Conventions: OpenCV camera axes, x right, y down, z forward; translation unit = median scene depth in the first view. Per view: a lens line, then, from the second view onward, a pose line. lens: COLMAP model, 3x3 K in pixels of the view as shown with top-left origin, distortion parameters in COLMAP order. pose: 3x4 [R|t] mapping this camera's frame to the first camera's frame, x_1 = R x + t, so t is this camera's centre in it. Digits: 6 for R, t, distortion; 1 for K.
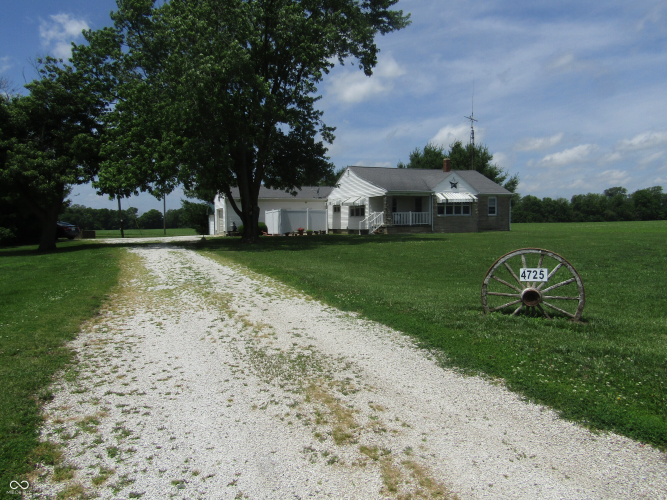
lens RADIAL K [[465.1, 0, 334.4], [0, 465.1, 254.5], [0, 0, 1]] dist [-0.025199, 0.002749]
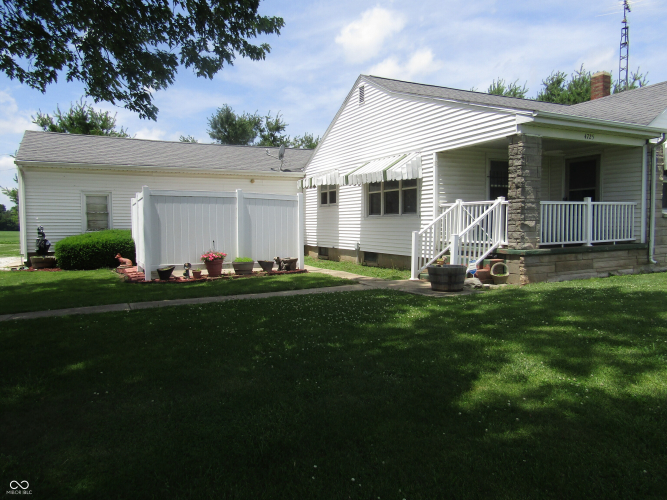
lens RADIAL K [[465.1, 0, 332.9], [0, 465.1, 248.2], [0, 0, 1]] dist [-0.025199, 0.002749]
pose [[0.999786, 0.003606, 0.020369, 0.001170], [-0.003335, 0.999906, -0.013318, -0.047874], [-0.020415, 0.013247, 0.999704, 0.591706]]
